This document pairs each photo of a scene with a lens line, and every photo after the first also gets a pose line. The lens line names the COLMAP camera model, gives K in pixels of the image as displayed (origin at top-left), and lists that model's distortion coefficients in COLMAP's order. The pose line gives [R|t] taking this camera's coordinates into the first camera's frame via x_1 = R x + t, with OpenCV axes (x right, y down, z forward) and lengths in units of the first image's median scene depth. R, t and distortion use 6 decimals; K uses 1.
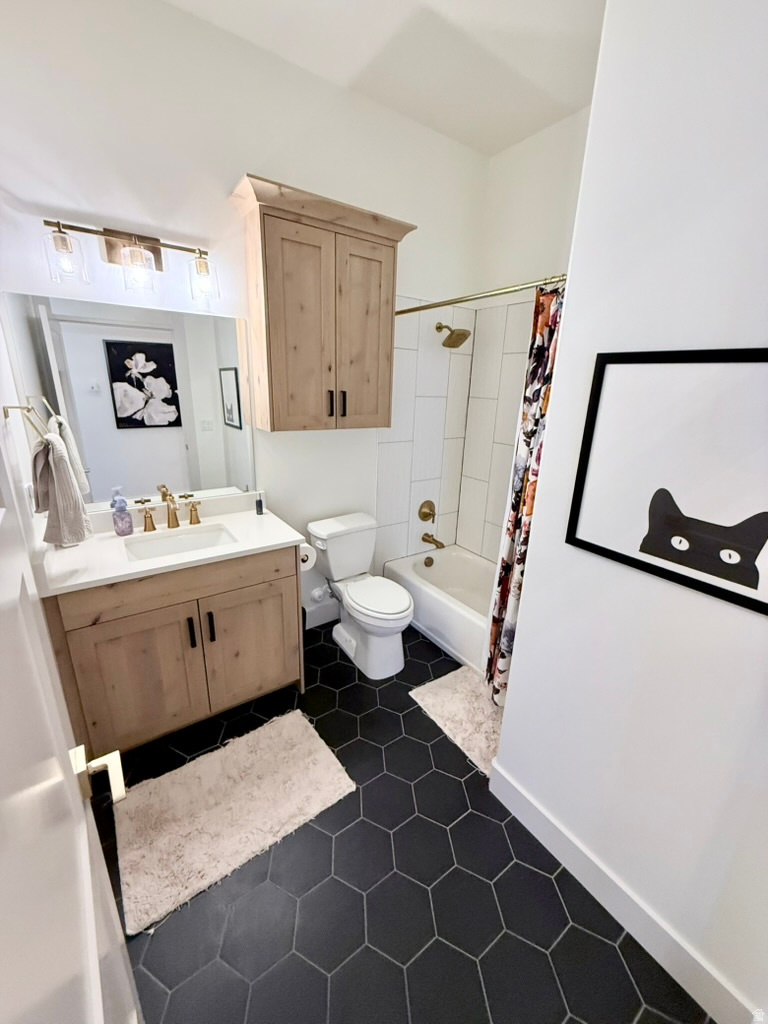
lens RADIAL K [[410.0, 0, 385.2], [0, 410.0, 510.3], [0, 0, 1]] dist [-0.001285, 0.000285]
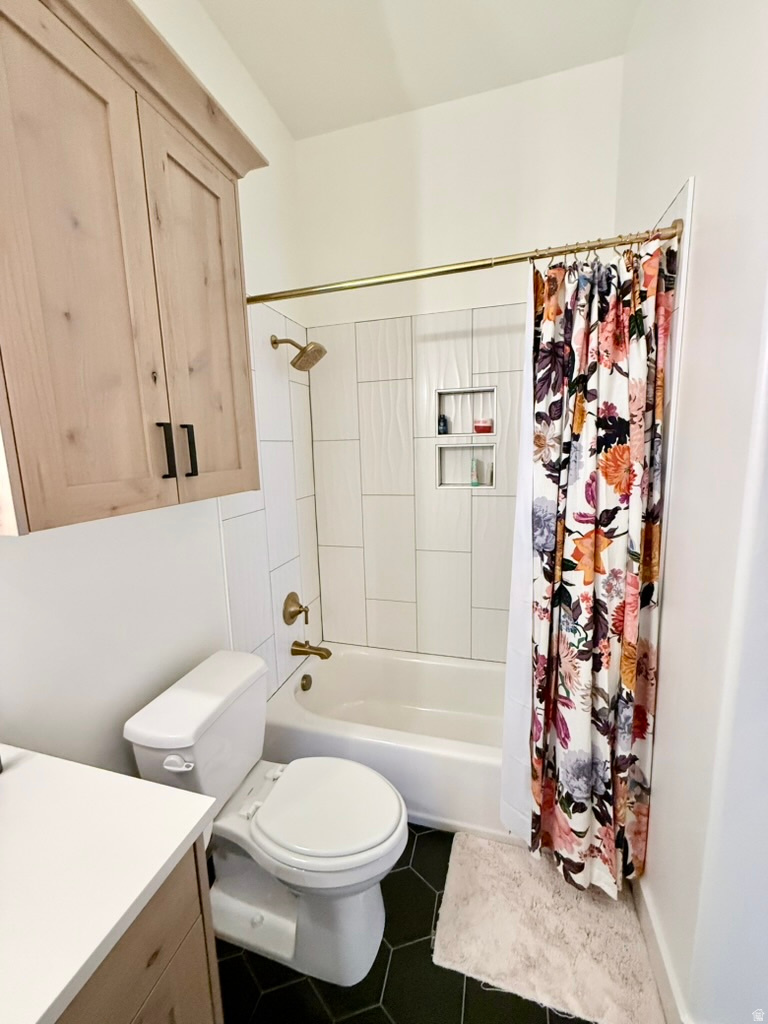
lens RADIAL K [[410.0, 0, 385.2], [0, 410.0, 510.3], [0, 0, 1]] dist [-0.001285, 0.000285]
pose [[0.775070, -0.151381, 0.613474, -0.235885], [0.236693, 0.969746, -0.059746, -0.111075], [-0.585869, 0.191512, 0.787452, 0.510332]]
